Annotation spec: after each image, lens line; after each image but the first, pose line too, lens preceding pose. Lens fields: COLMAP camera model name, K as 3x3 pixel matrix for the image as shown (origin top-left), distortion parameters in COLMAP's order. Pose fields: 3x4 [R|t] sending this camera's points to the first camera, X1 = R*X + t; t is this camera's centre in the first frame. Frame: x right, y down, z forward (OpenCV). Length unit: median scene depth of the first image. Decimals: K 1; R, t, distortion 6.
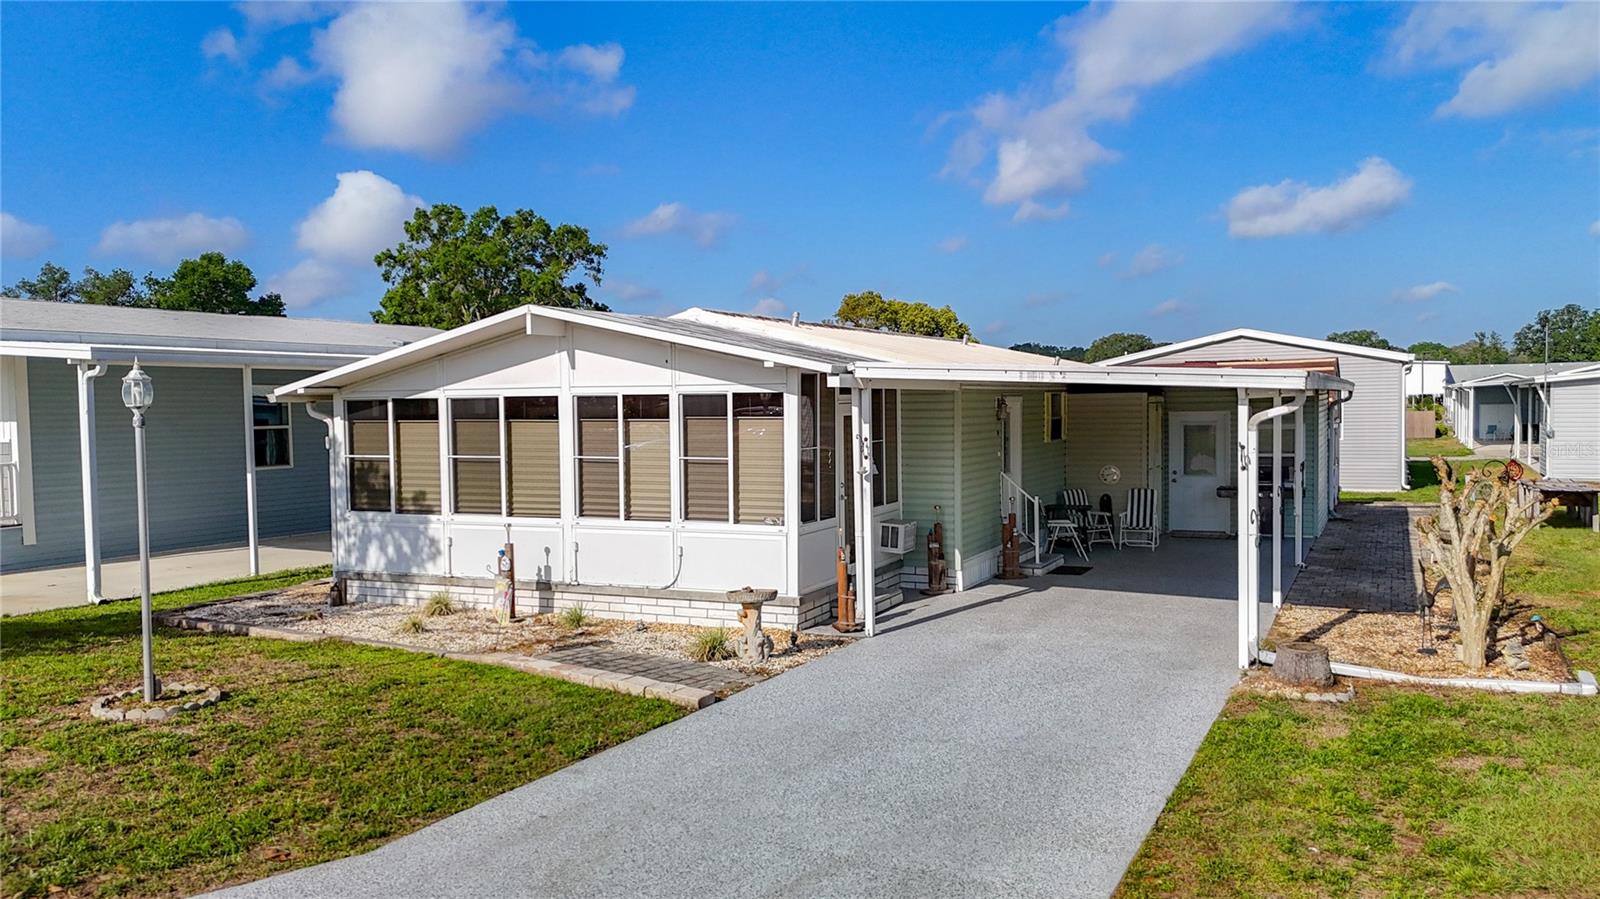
lens RADIAL K [[1220.6, 0, 792.0], [0, 1220.6, 513.5], [0, 0, 1]] dist [0.061160, -0.060947]
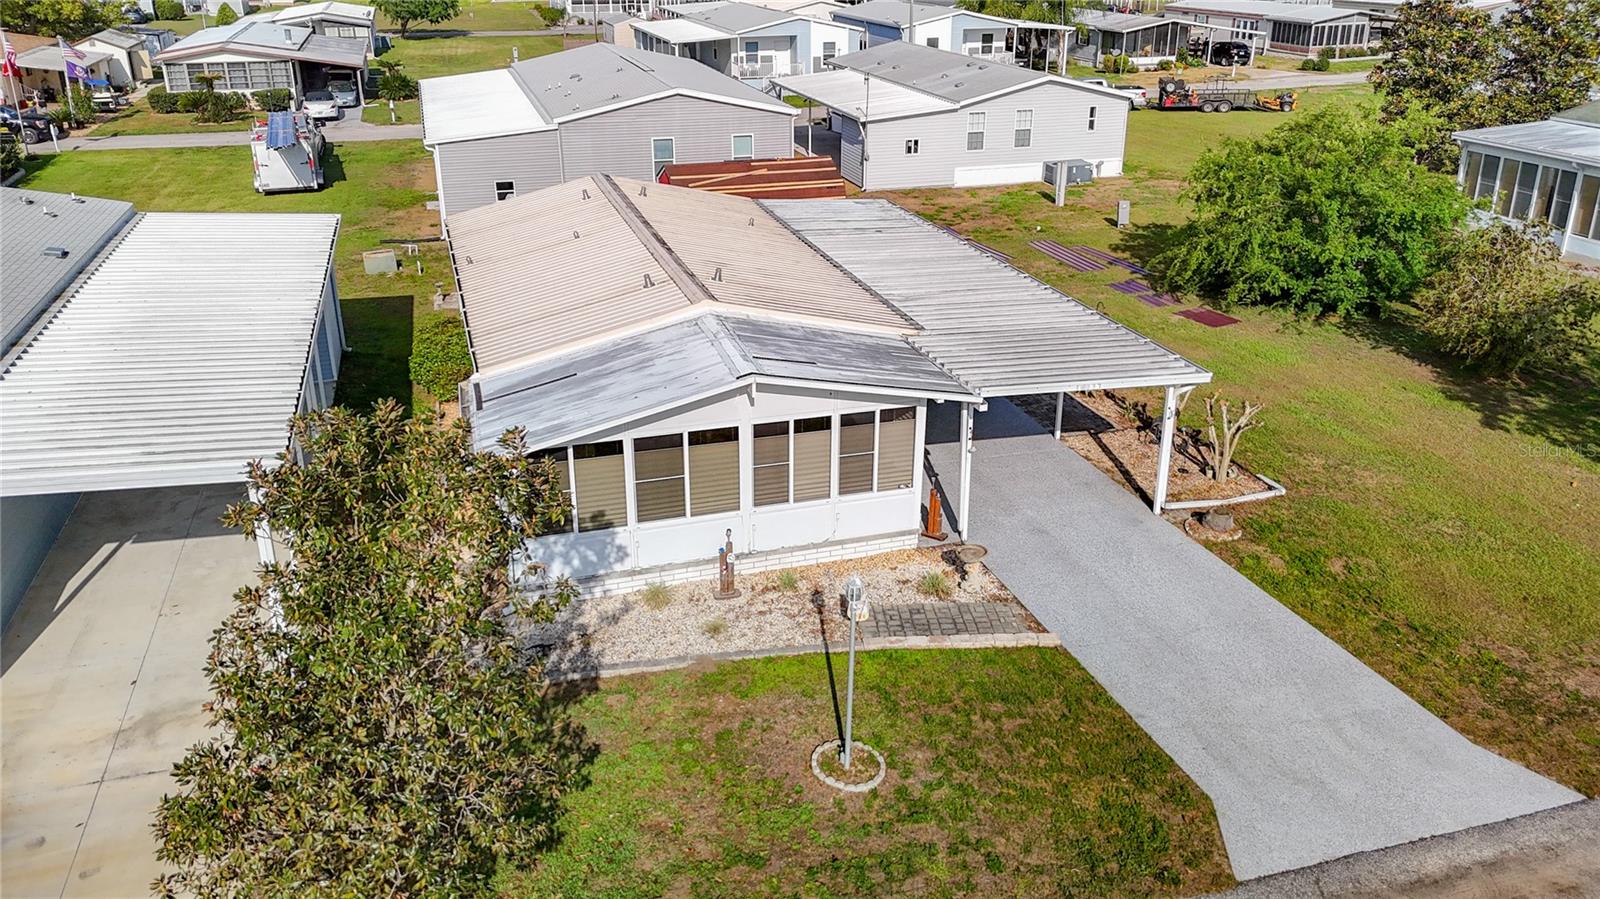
lens RADIAL K [[1220.6, 0, 787.7], [0, 1220.6, 446.5], [0, 0, 1]] dist [0.061160, -0.060947]
pose [[0.732877, -0.255703, 0.630482, -0.967322], [0.052251, 0.945104, 0.322566, -0.486292], [-0.678352, -0.203458, 0.706005, 0.035470]]
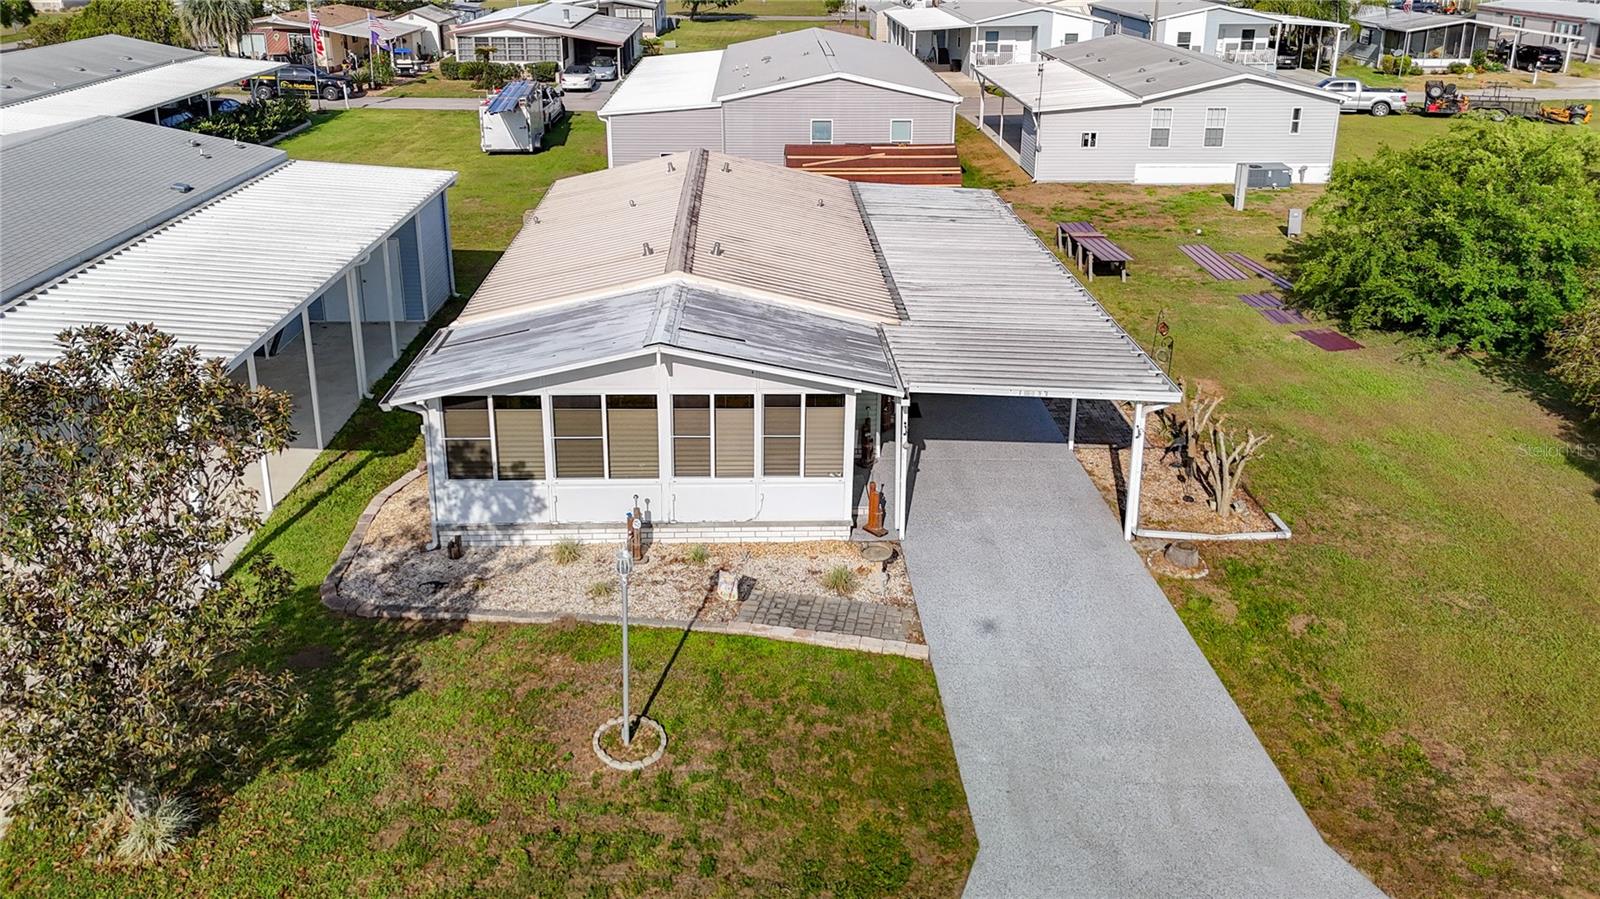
lens RADIAL K [[1220.6, 0, 774.3], [0, 1220.6, 347.4], [0, 0, 1]] dist [0.061160, -0.060947]
pose [[0.887378, -0.136987, 0.440221, -0.645639], [0.024670, 0.967579, 0.251360, -0.468291], [-0.460382, -0.212191, 0.861988, -0.190880]]
